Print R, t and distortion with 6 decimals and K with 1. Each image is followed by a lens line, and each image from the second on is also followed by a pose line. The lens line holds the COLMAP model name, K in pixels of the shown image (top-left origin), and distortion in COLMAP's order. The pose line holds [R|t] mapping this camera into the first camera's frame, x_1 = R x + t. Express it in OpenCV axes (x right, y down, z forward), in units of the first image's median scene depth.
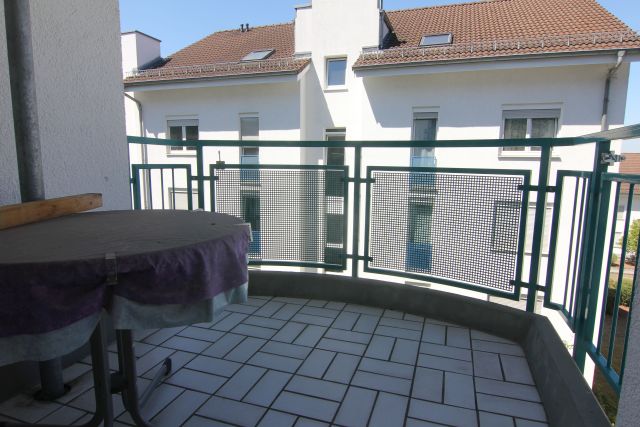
lens RADIAL K [[372.4, 0, 323.8], [0, 372.4, 213.3], [0, 0, 1]] dist [-0.023466, -0.001664]
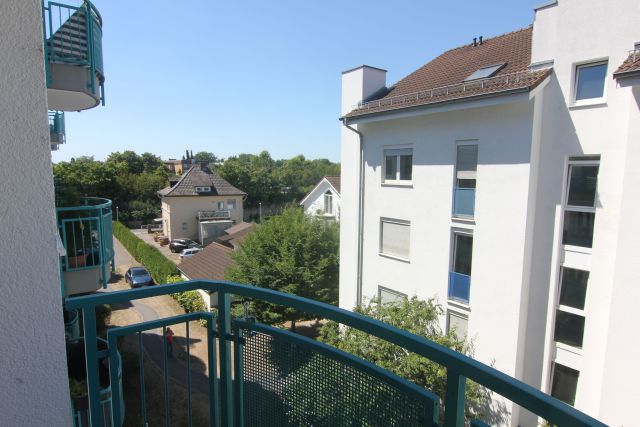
lens RADIAL K [[372.4, 0, 323.8], [0, 372.4, 213.3], [0, 0, 1]] dist [-0.023466, -0.001664]
pose [[0.815405, 0.064857, -0.575246, 0.036133], [-0.085186, 0.996329, -0.008417, -0.060905], [0.572589, 0.055866, 0.817937, 0.098308]]
